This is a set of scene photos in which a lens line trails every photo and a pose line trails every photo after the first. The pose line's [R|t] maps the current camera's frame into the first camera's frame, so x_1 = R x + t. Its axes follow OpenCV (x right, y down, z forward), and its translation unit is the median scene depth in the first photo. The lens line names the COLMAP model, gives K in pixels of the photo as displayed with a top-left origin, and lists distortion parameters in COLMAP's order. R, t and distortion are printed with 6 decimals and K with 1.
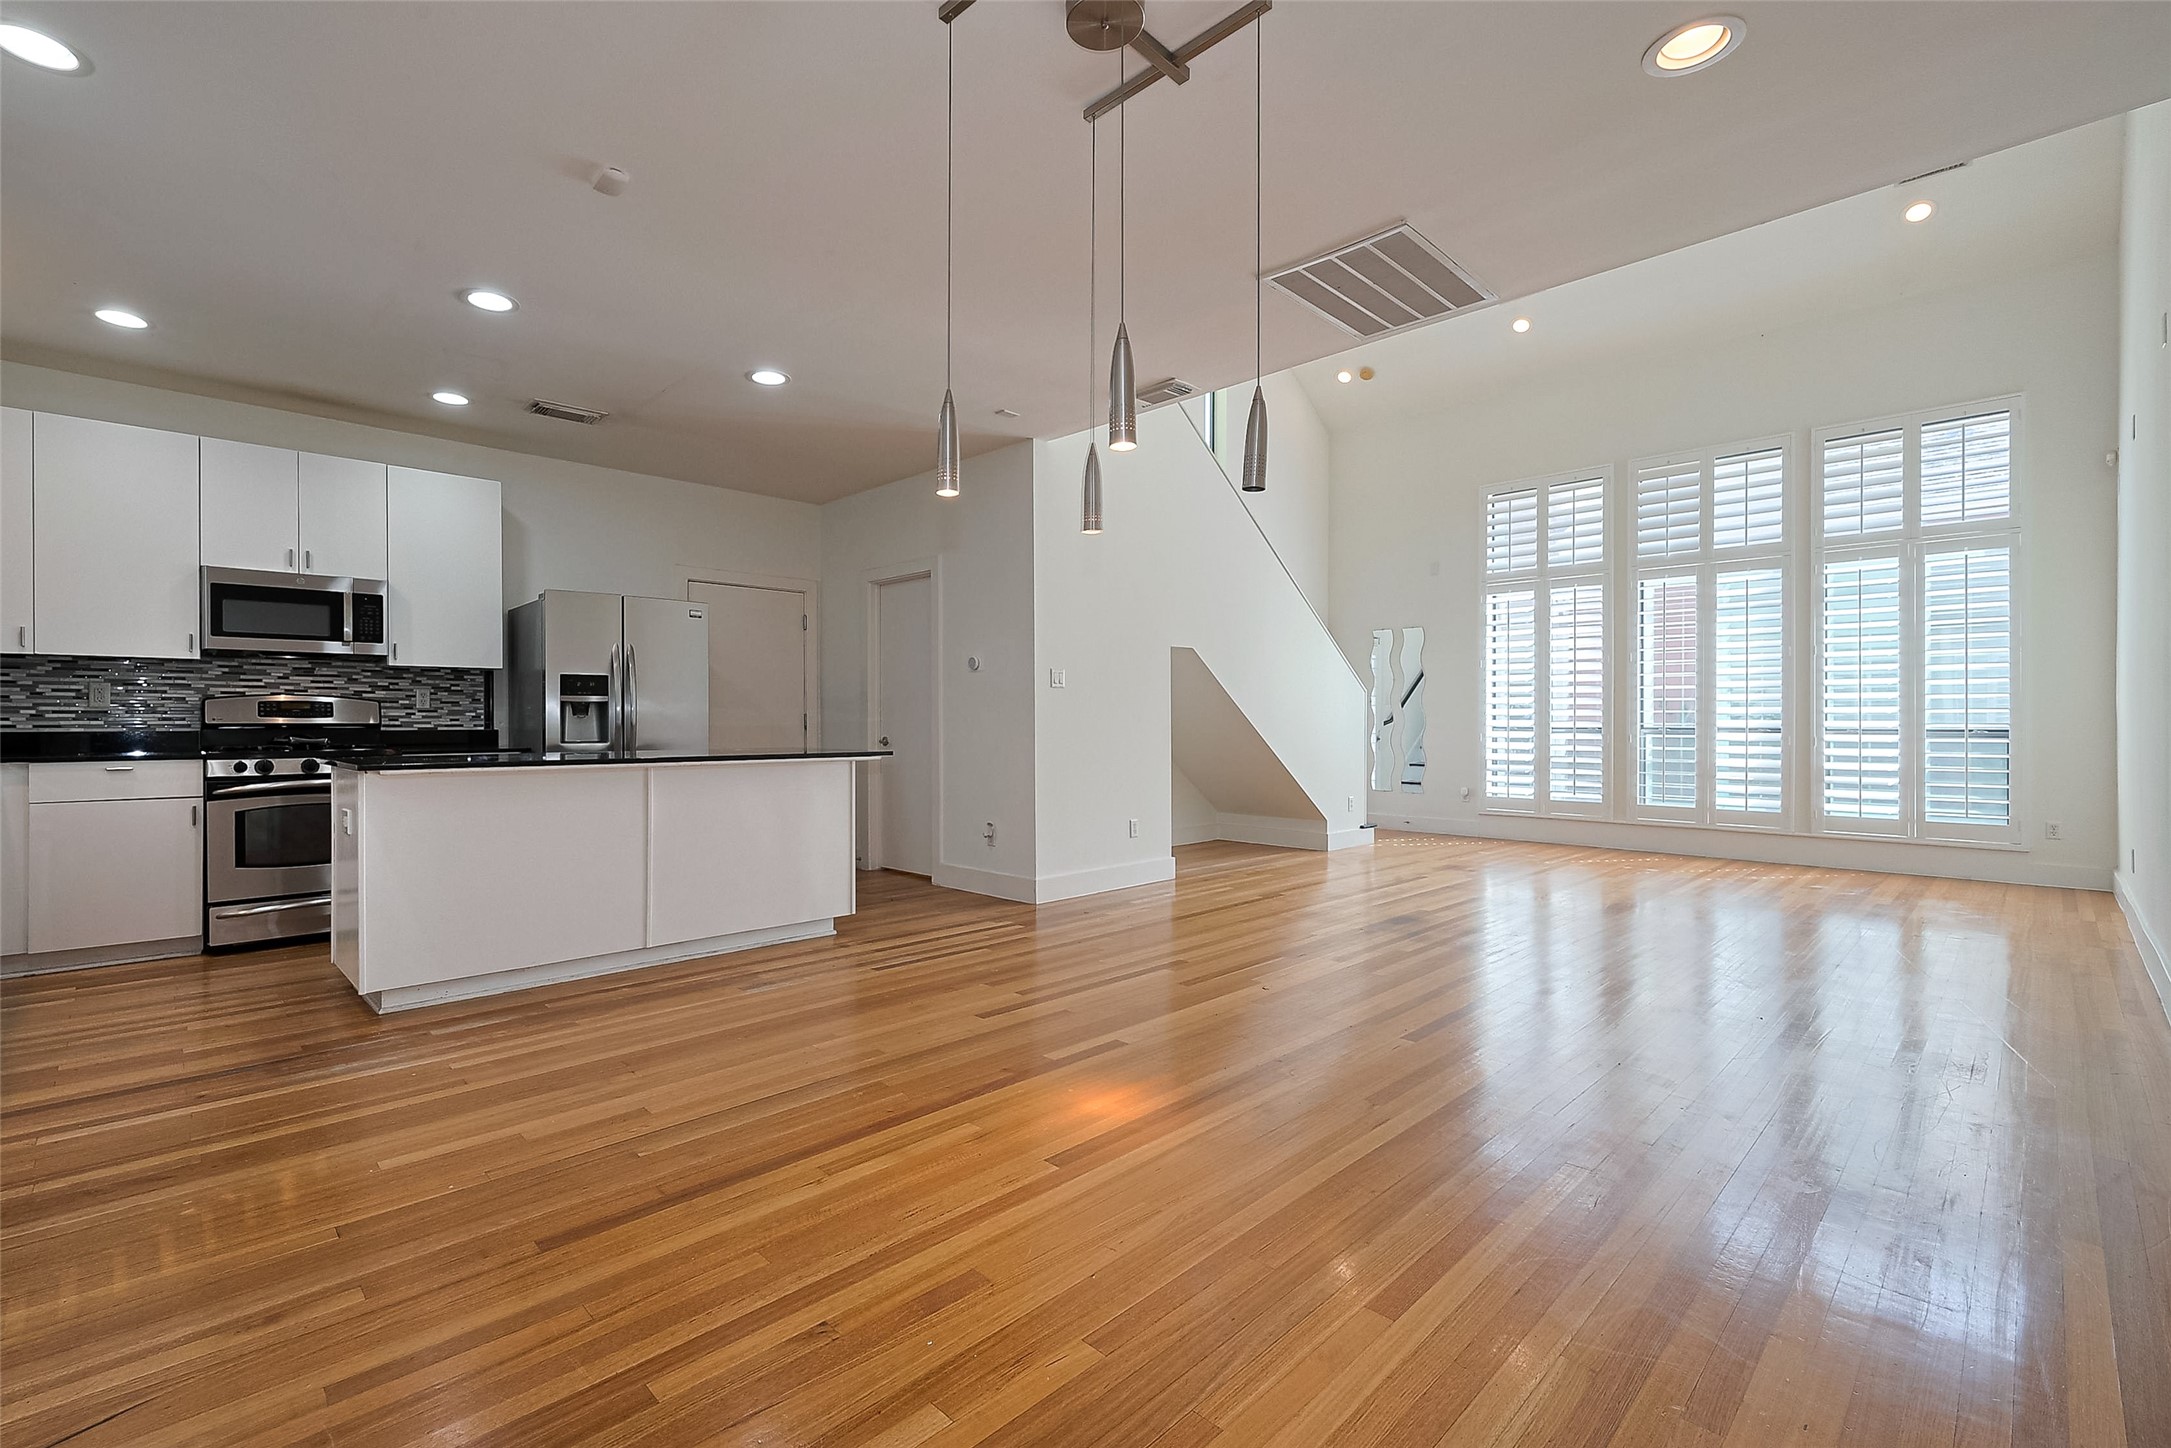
lens RADIAL K [[948.8, 0, 969.6], [0, 948.8, 720.9], [0, 0, 1]] dist [-0.000105, 0.002133]
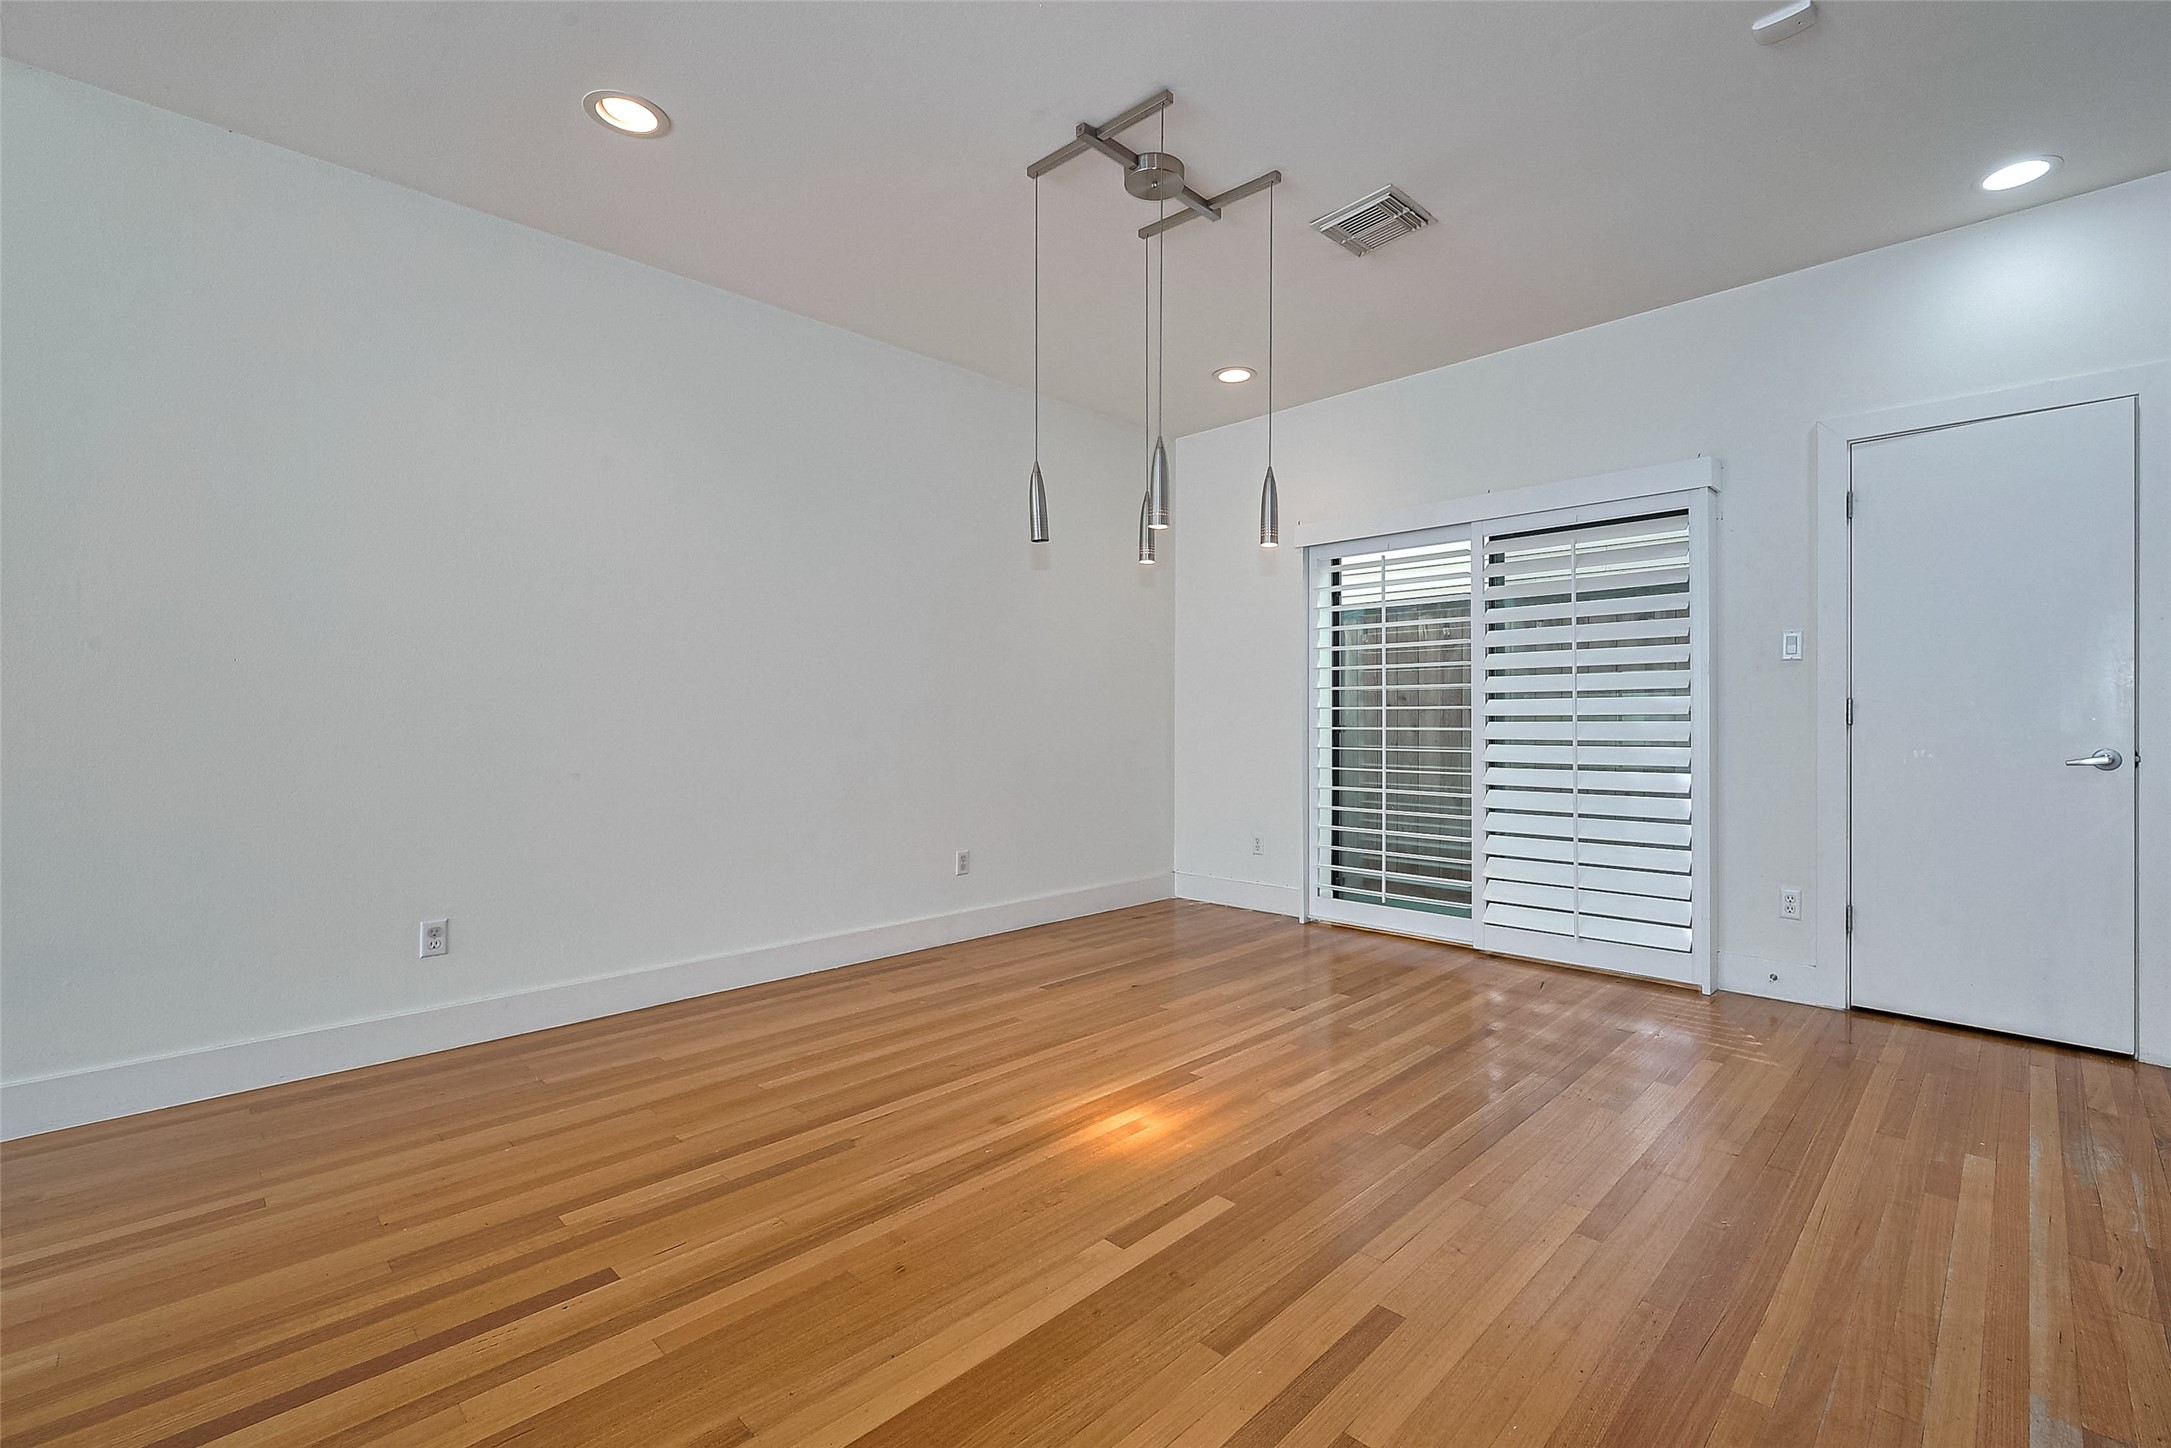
lens RADIAL K [[948.8, 0, 1109.7], [0, 948.8, 722.8], [0, 0, 1]] dist [-0.000105, 0.002133]
pose [[-0.997885, 0.002248, -0.064961, 0.135133], [0.002055, 0.999993, 0.003039, 0.000911], [0.064968, 0.002899, -0.997883, 1.066541]]
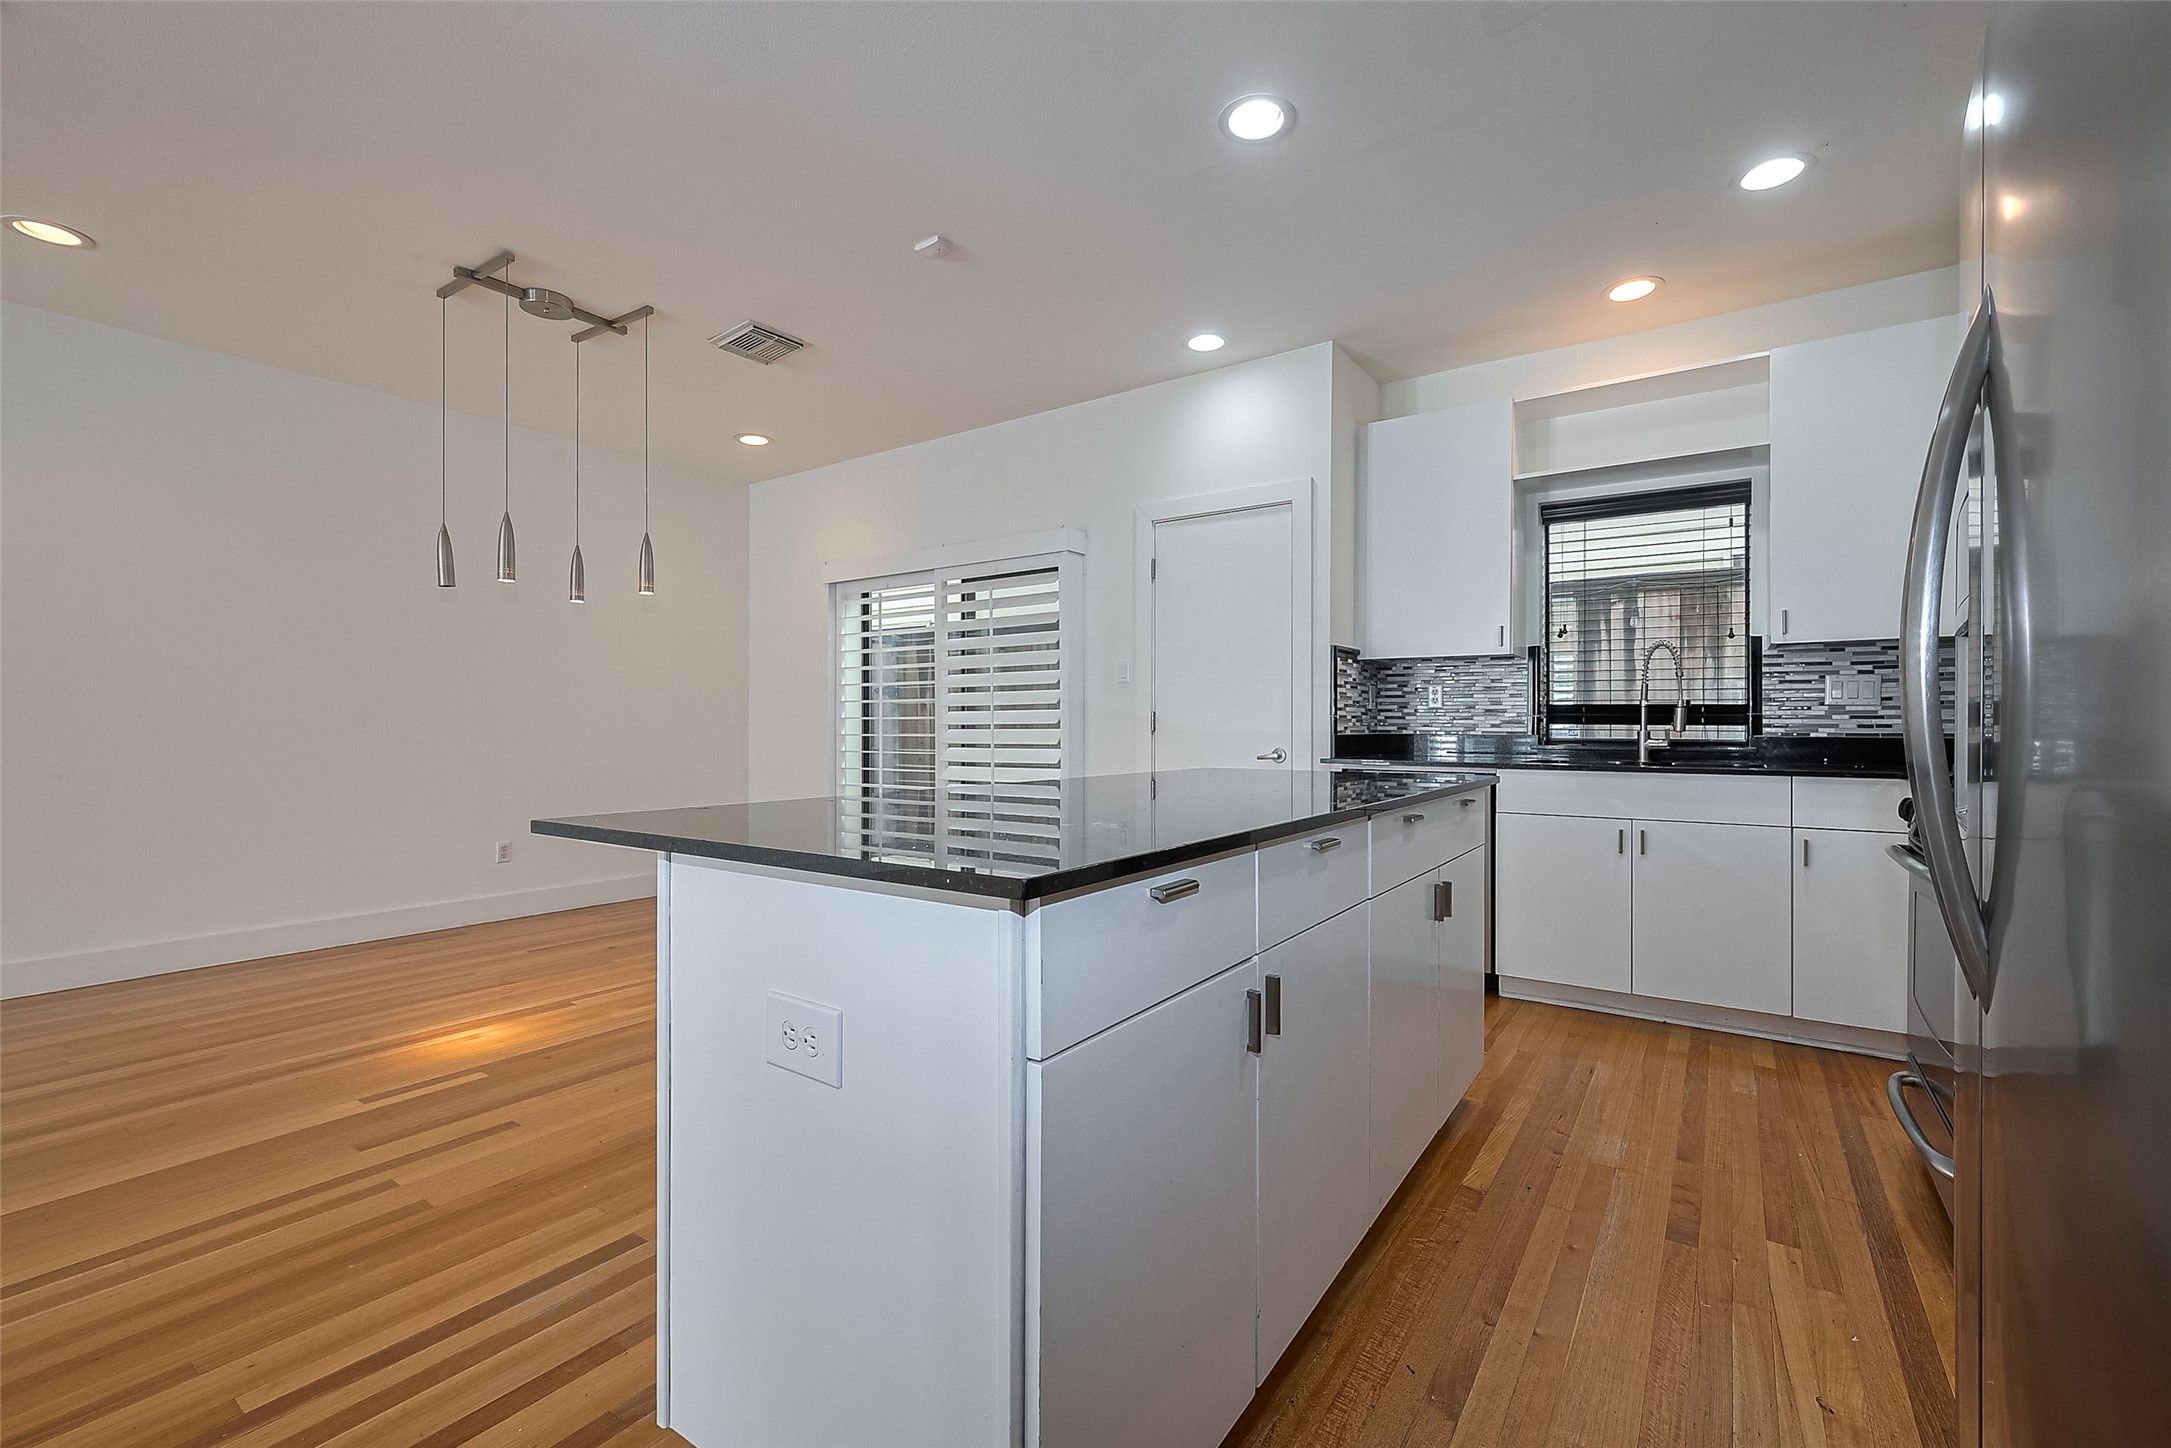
lens RADIAL K [[935.5, 0, 1065.6], [0, 935.5, 727.3], [0, 0, 1]] dist [0.001481, -0.000561]
pose [[-0.977494, 0.001526, -0.210956, -0.180206], [0.001501, 0.999999, 0.000278, 0.000653], [0.210957, -0.000045, -0.977495, 1.295387]]
